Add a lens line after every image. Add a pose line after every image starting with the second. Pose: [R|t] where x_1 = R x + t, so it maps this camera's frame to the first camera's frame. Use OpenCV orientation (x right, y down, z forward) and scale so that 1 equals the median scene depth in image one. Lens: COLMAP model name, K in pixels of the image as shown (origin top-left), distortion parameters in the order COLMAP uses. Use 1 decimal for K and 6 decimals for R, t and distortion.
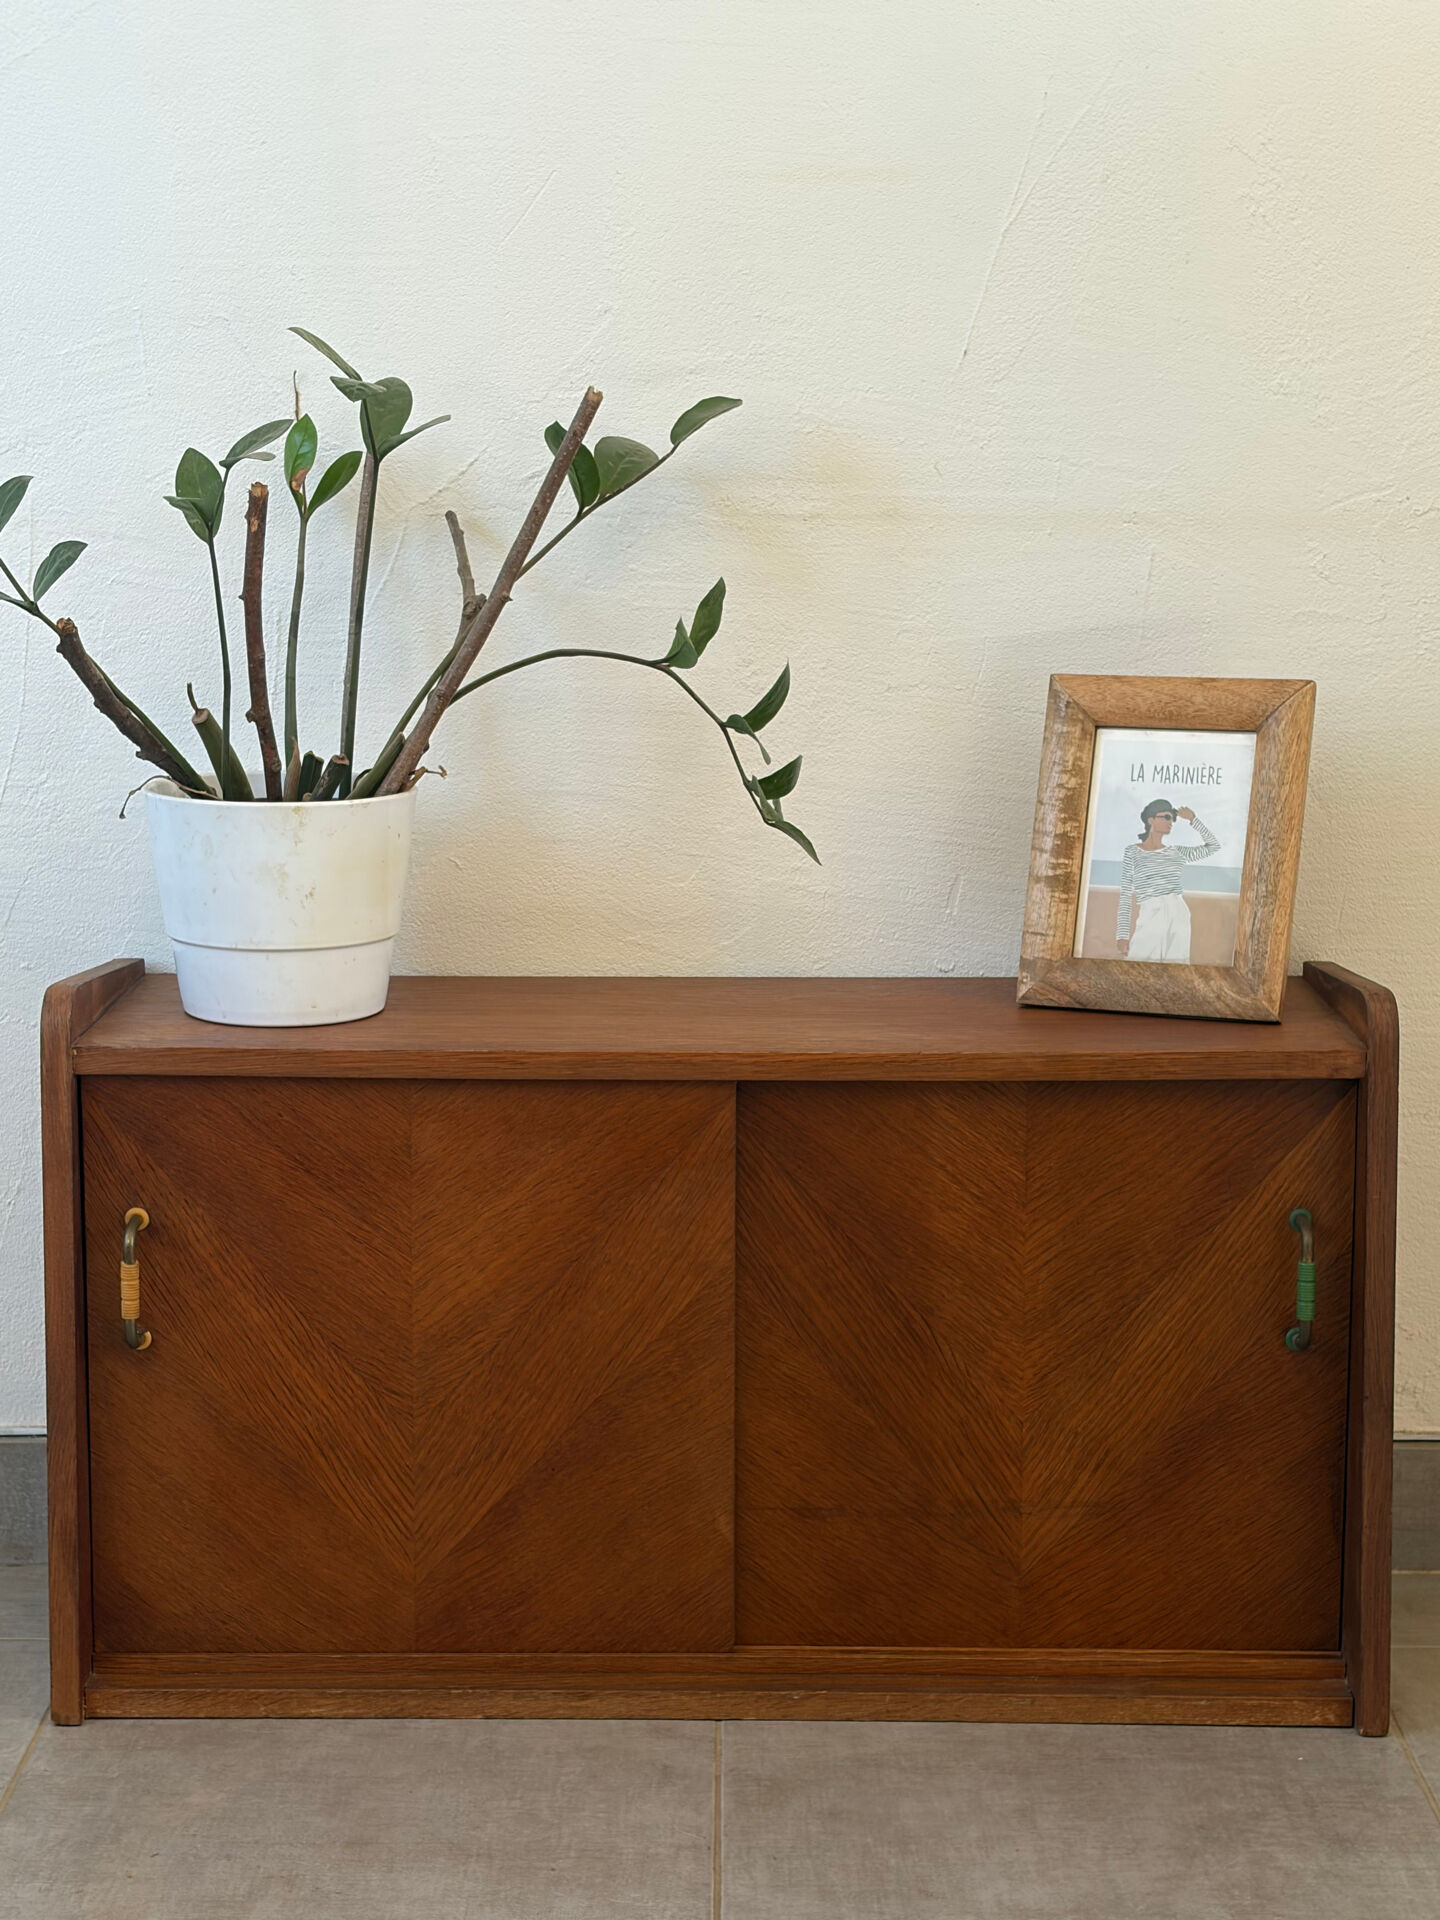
lens RADIAL K [[3324.0, 0, 694.1], [0, 3324.0, 975.5], [0, 0, 1]] dist [0.123744, 0.000000]
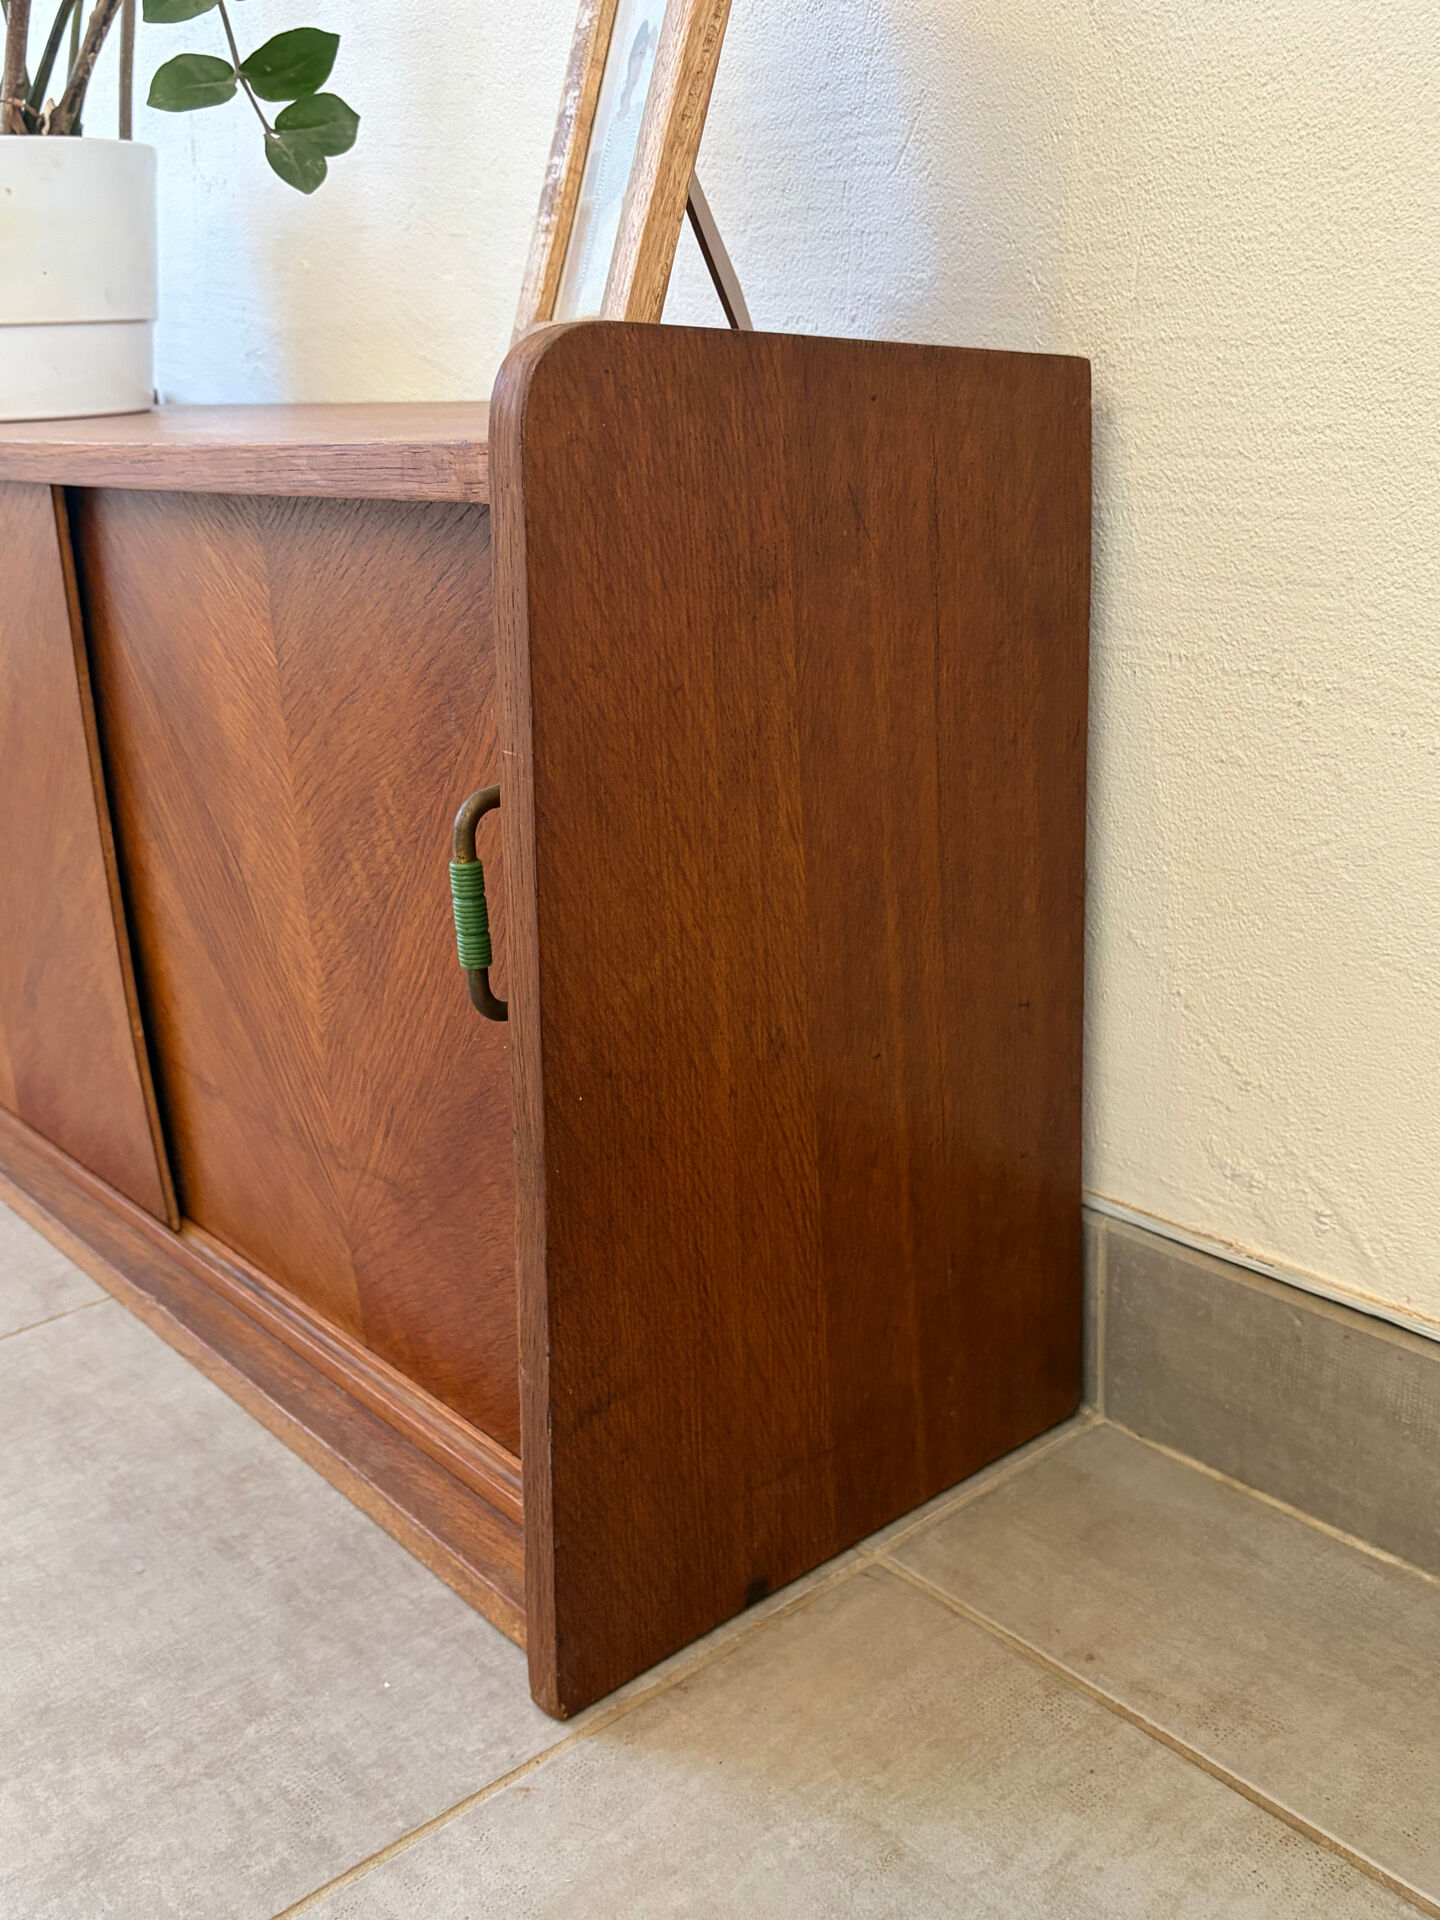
lens RADIAL K [[1872.1, 0, 706.1], [0, 1872.1, 961.1], [0, 0, 1]] dist [0.018208, 0.000000]
pose [[0.647384, 0.210043, -0.732650, 0.420094], [-0.085941, 0.975263, 0.203657, 0.036288], [0.757303, -0.068880, 0.649421, 0.814622]]
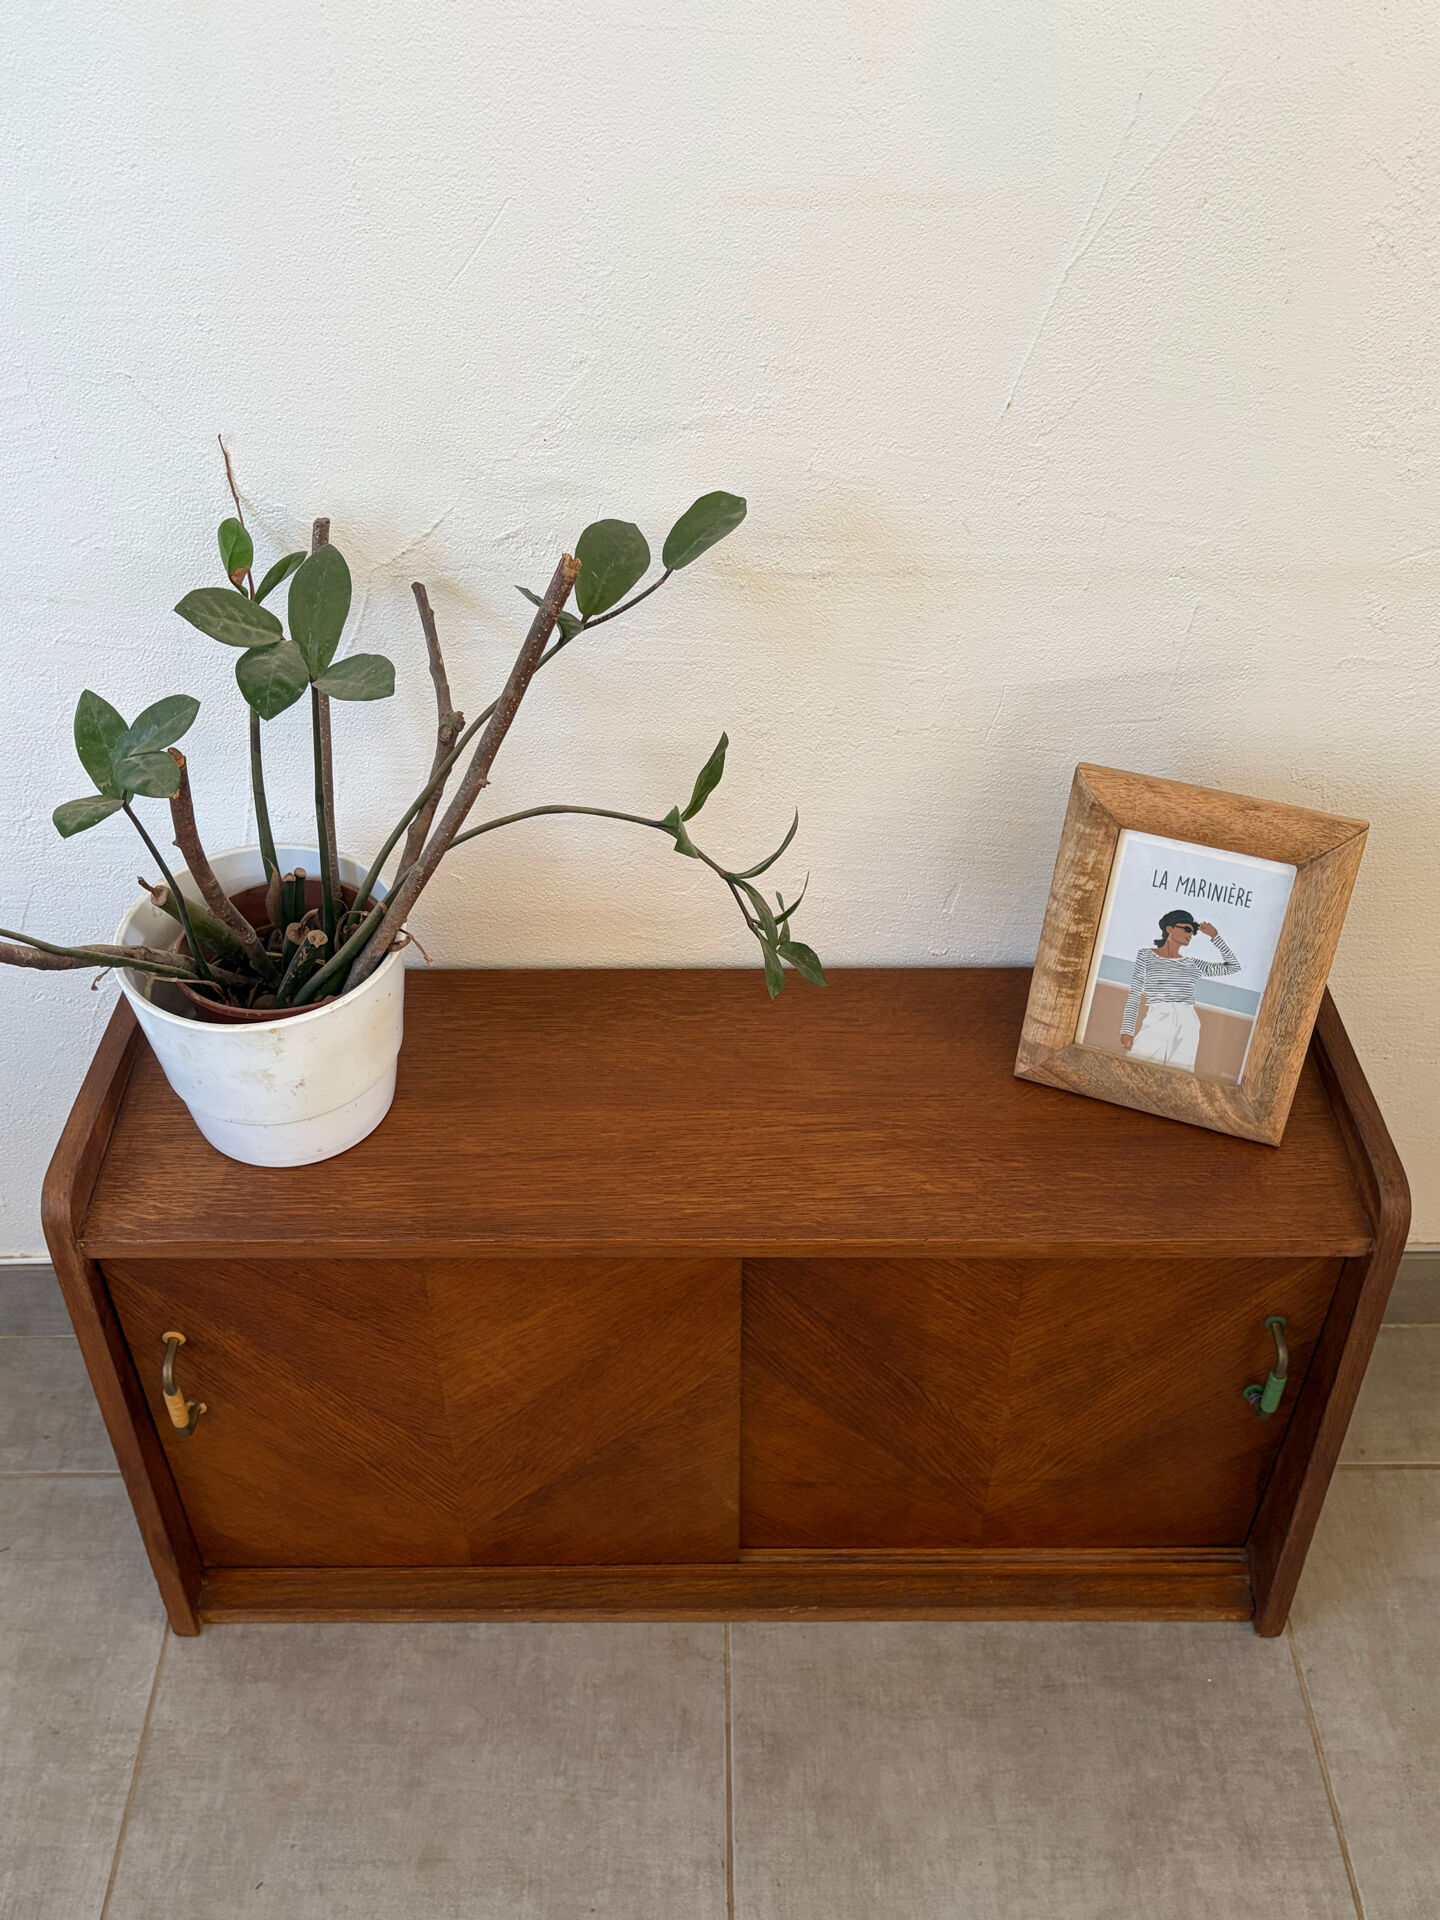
lens RADIAL K [[1872.1, 0, 701.7], [0, 1872.1, 965.1], [0, 0, 1]] dist [0.018208, 0.000000]
pose [[0.999876, -0.015525, 0.002705, 0.000079], [0.011713, 0.846997, 0.531468, -0.336513], [-0.010542, -0.531370, 0.847074, 0.551134]]
